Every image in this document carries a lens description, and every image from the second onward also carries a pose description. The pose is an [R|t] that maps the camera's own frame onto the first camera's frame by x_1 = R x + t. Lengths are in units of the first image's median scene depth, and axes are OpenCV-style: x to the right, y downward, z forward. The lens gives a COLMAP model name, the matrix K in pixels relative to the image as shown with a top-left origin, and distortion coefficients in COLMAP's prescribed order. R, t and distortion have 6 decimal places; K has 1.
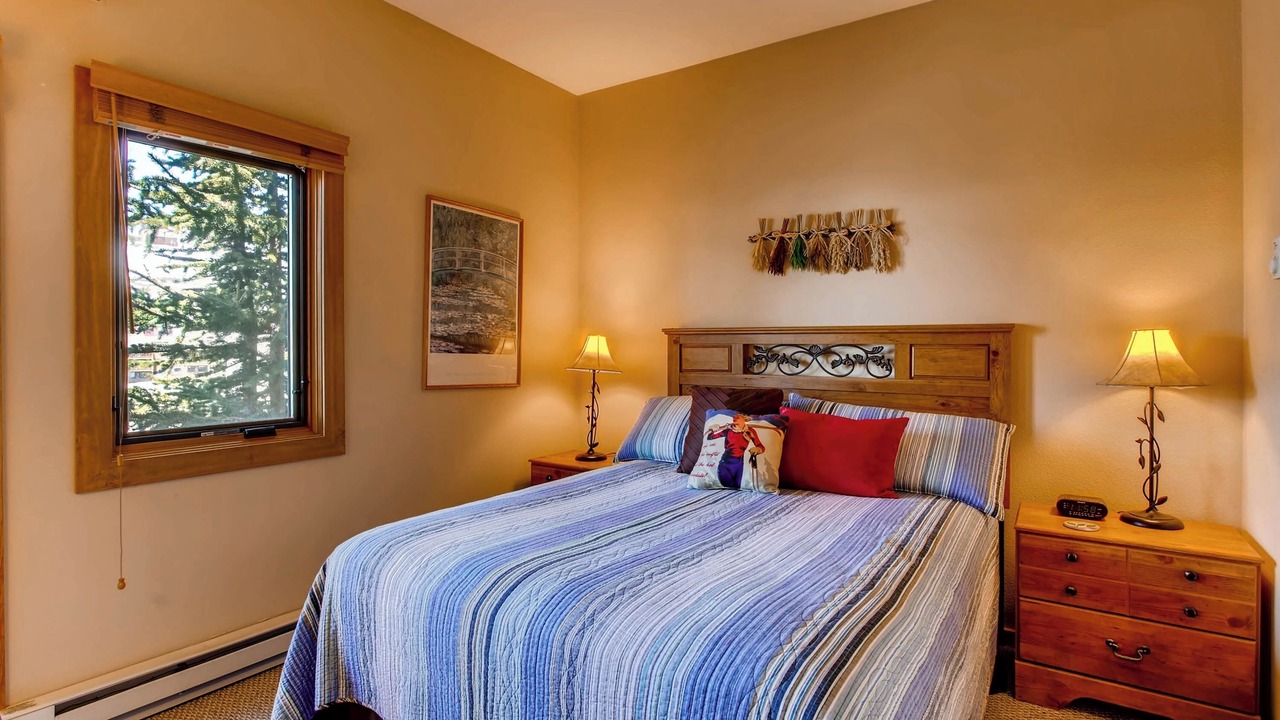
lens RADIAL K [[626.0, 0, 633.3], [0, 626.0, 352.4], [0, 0, 1]] dist [-0.017773, 0.006175]
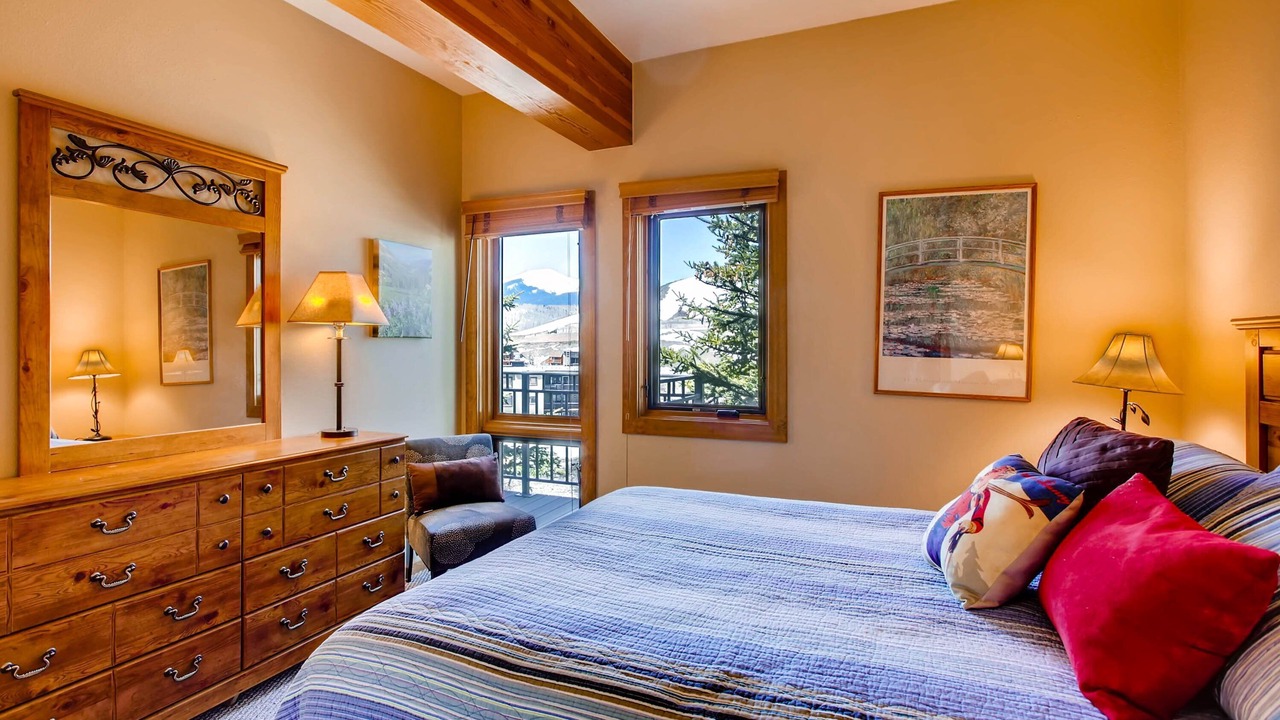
lens RADIAL K [[626.0, 0, 637.2], [0, 626.0, 356.5], [0, 0, 1]] dist [-0.017773, 0.006175]
pose [[0.215845, 0.015701, -0.976301, 0.519276], [-0.008865, 0.999861, 0.014120, -0.008617], [0.976387, 0.005607, 0.215954, 0.409930]]
